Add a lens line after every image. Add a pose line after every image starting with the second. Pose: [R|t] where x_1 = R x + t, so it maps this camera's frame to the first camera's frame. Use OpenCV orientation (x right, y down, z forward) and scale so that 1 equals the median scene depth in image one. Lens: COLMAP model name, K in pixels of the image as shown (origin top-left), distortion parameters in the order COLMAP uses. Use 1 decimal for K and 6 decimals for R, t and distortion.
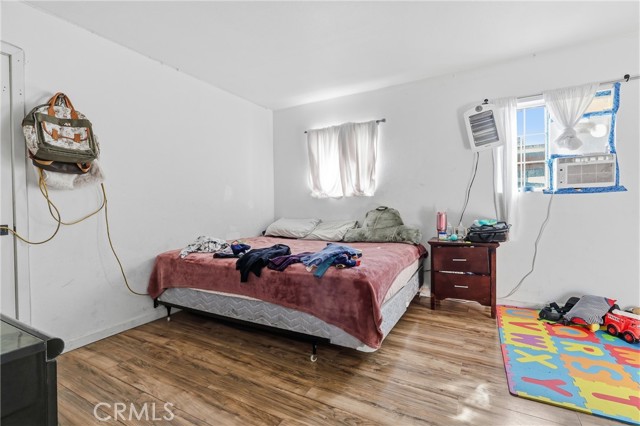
lens RADIAL K [[293.7, 0, 316.6], [0, 293.7, 209.3], [0, 0, 1]] dist [0.002061, -0.000132]
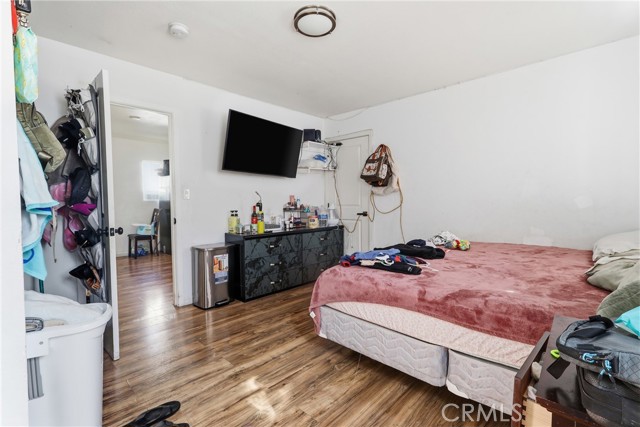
lens RADIAL K [[293.7, 0, 318.4], [0, 293.7, 215.9], [0, 0, 1]] dist [0.002061, -0.000132]
pose [[-0.235218, 0.054203, -0.970430, 1.334596], [-0.011213, 0.998226, 0.058473, -0.050075], [0.971878, 0.024636, -0.234193, 1.300975]]
